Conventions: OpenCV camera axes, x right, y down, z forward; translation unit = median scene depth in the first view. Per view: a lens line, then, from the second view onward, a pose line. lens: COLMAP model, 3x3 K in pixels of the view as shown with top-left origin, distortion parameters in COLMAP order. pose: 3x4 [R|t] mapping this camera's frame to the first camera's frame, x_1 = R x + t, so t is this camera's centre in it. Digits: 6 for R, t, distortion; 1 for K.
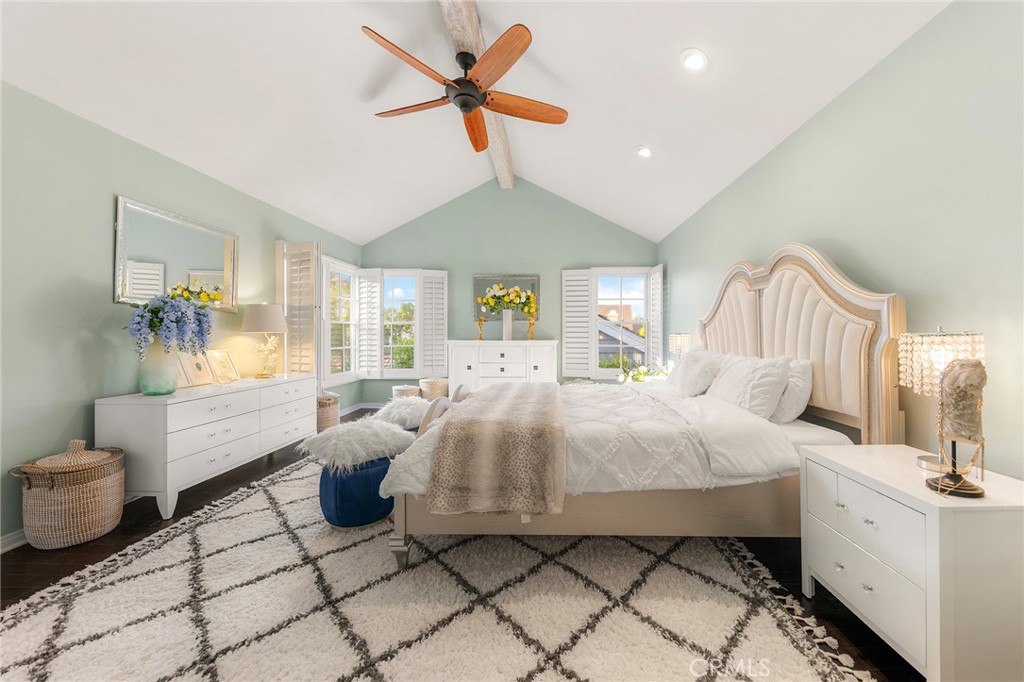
lens RADIAL K [[388.5, 0, 514.0], [0, 388.5, 334.5], [0, 0, 1]] dist [0.000558, -0.000050]
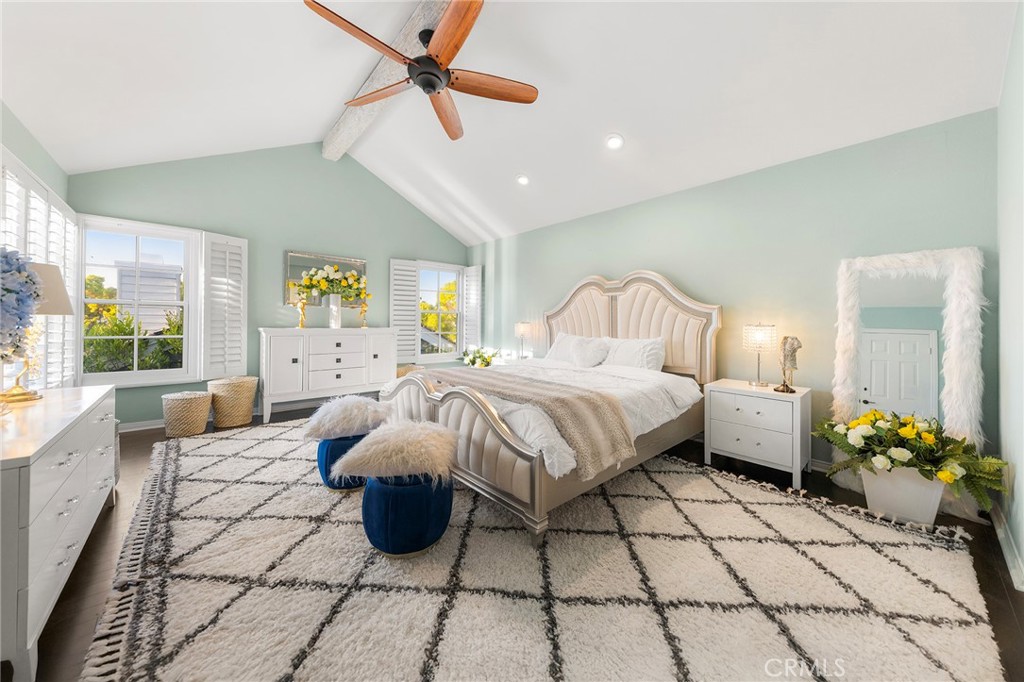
lens RADIAL K [[360.8, 0, 511.5], [0, 360.8, 321.5], [0, 0, 1]] dist [0.001805, -0.000010]
pose [[0.718032, 0.013193, 0.695885, -0.588629], [-0.009920, 0.999913, -0.008721, 0.004166], [-0.695940, -0.000641, 0.718100, 0.209390]]
